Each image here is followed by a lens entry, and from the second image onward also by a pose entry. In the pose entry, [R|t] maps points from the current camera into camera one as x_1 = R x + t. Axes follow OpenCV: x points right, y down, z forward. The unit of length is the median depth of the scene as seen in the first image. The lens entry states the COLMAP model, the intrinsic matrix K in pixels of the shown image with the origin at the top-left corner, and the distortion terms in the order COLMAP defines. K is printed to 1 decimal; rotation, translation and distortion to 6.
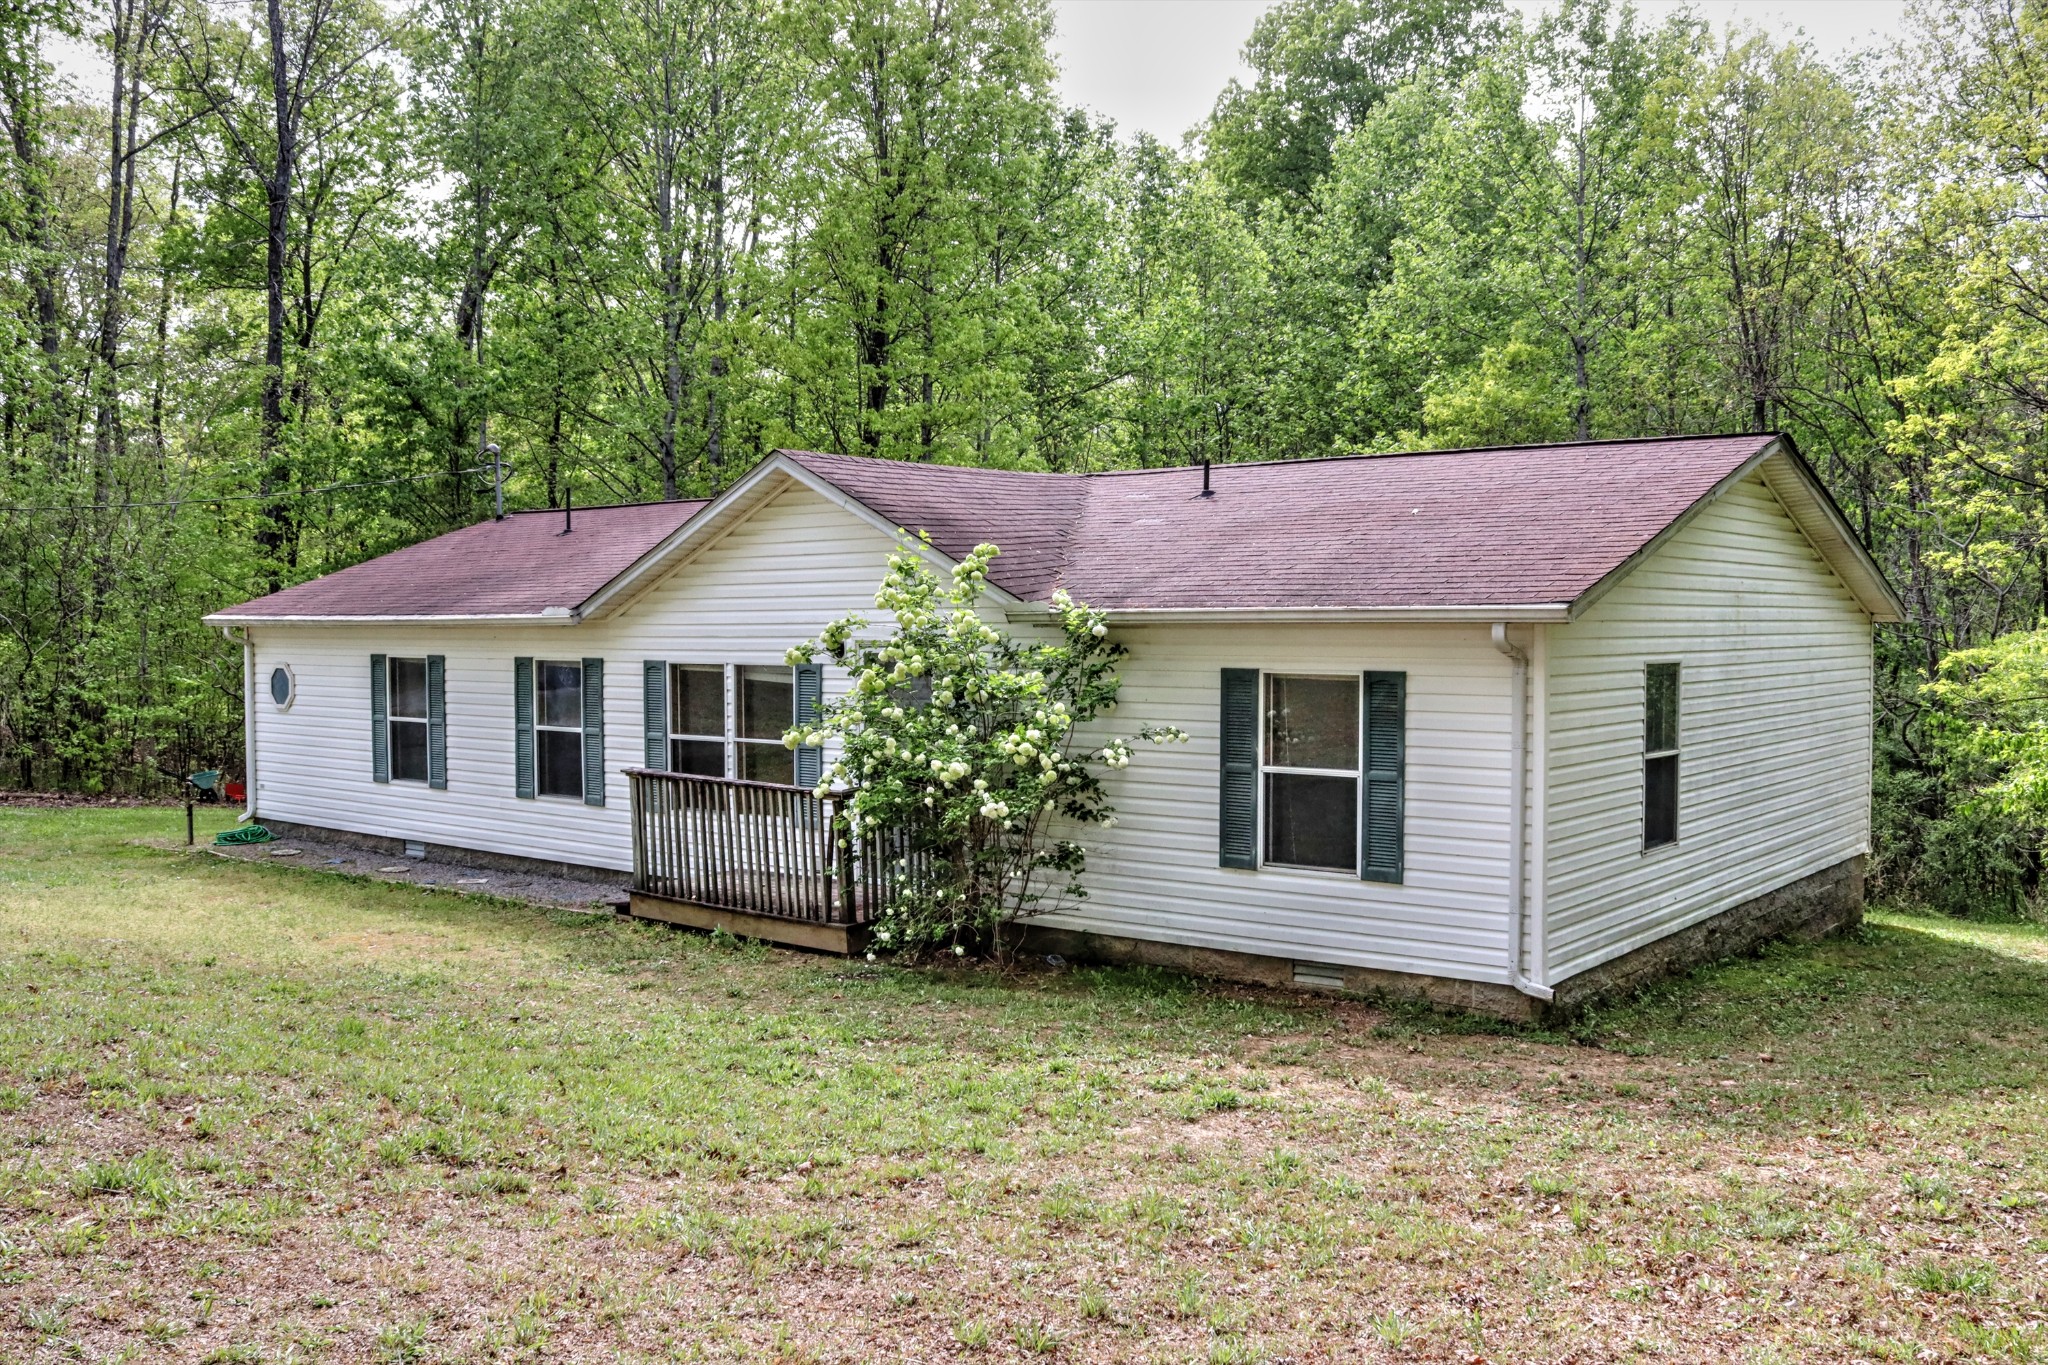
lens RADIAL K [[1770.5, 0, 1024.0], [0, 1770.5, 682.5], [0, 0, 1]] dist [-0.001453, -0.001032]
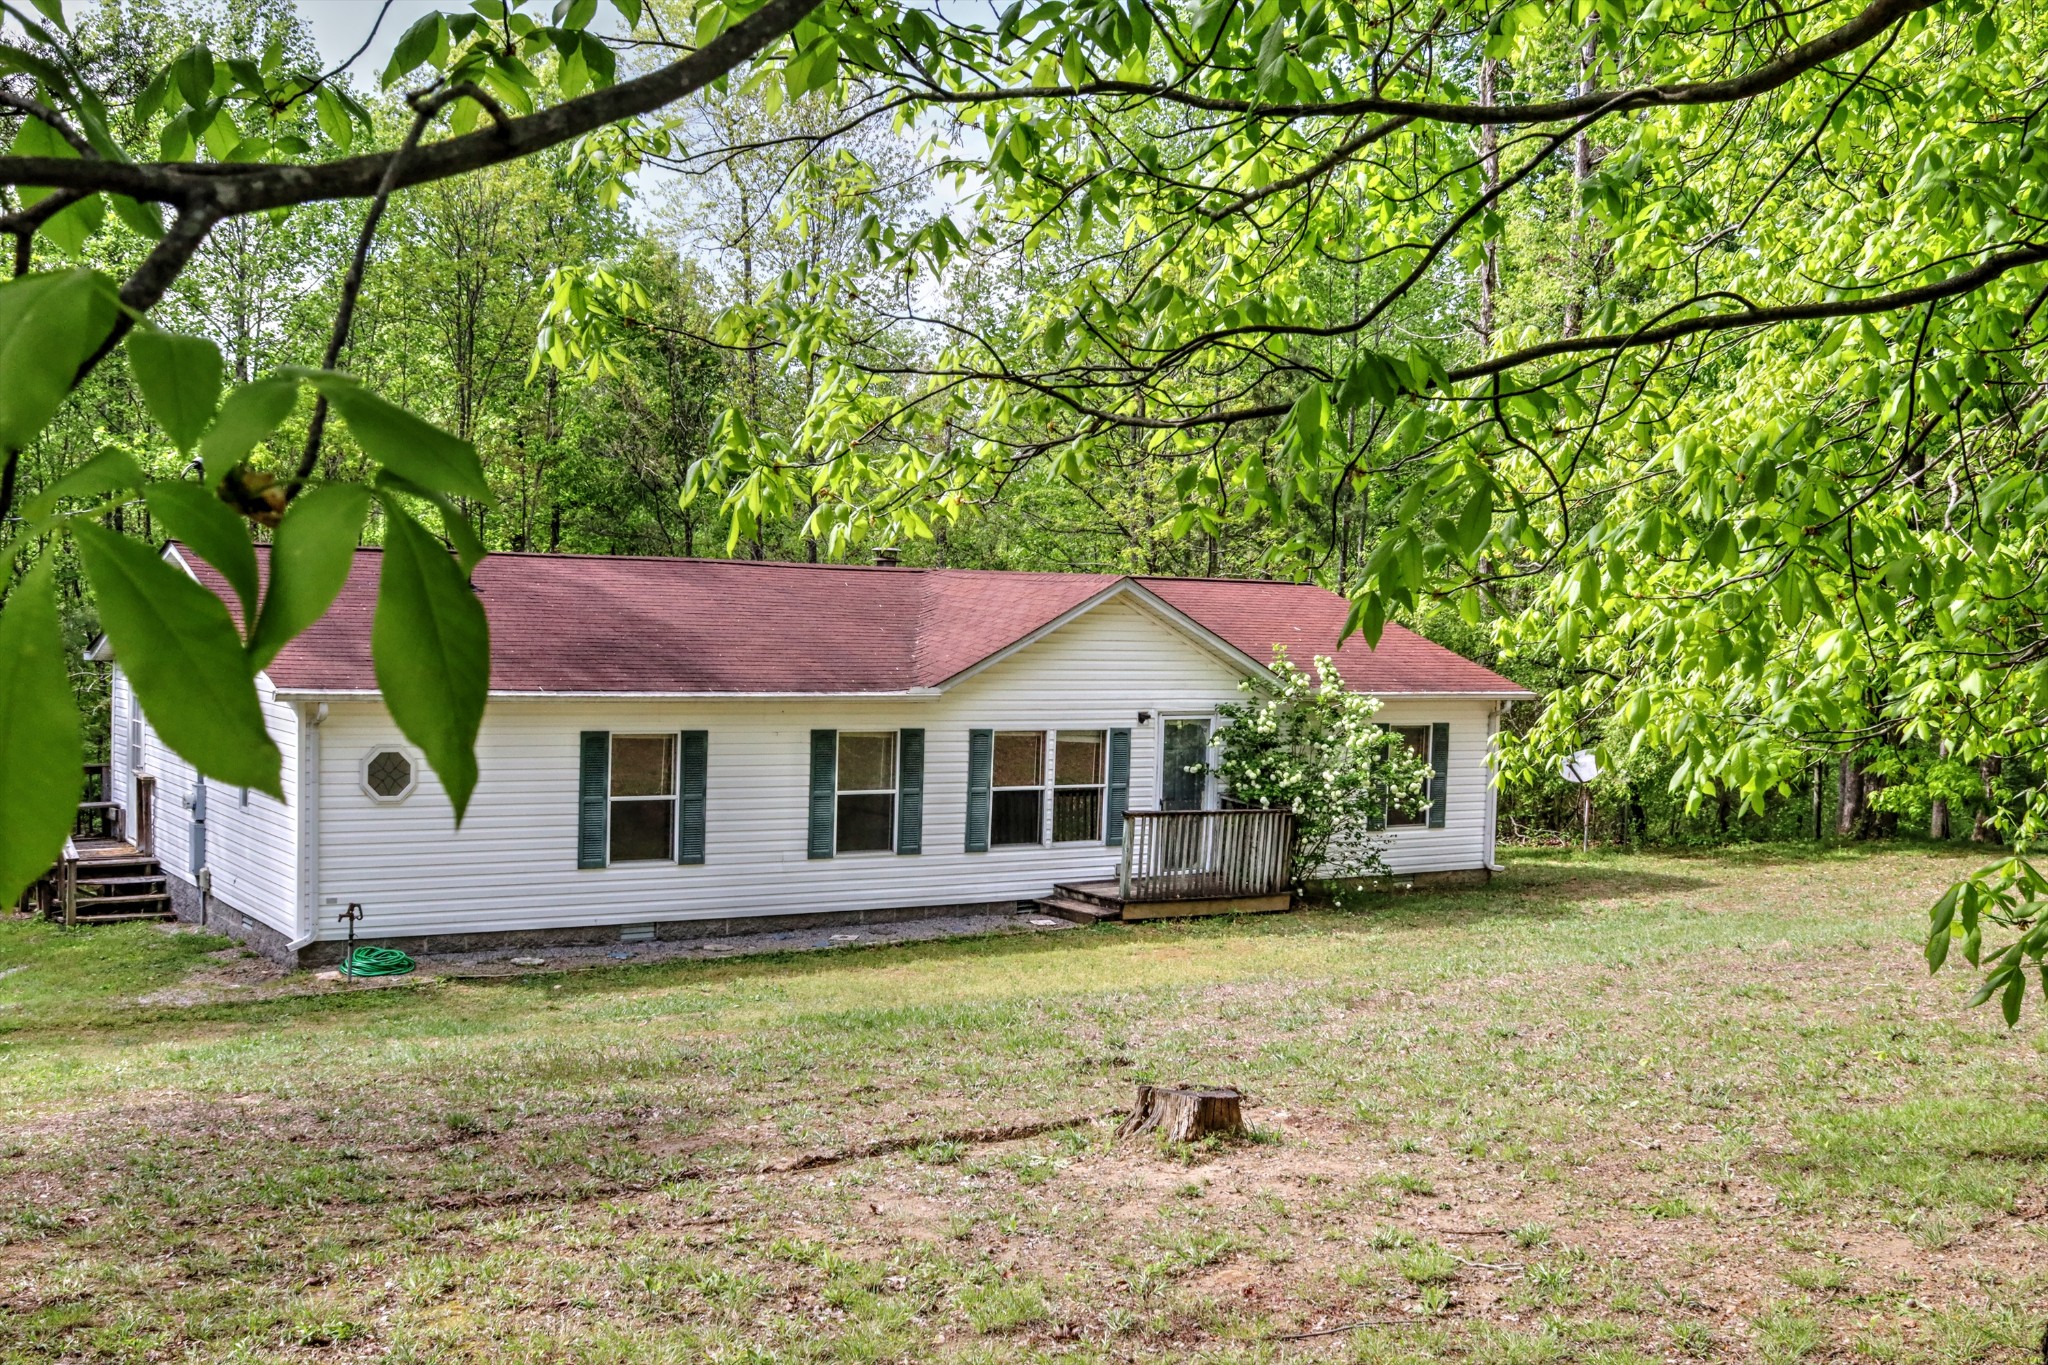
lens RADIAL K [[949.9, 0, 1034.9], [0, 949.9, 669.5], [0, 0, 1]] dist [-0.001213, -0.000397]
pose [[0.600571, 0.026026, 0.799148, -0.637147], [0.027737, 0.998190, -0.053353, -0.015155], [-0.799090, 0.054209, 0.598762, 0.509672]]
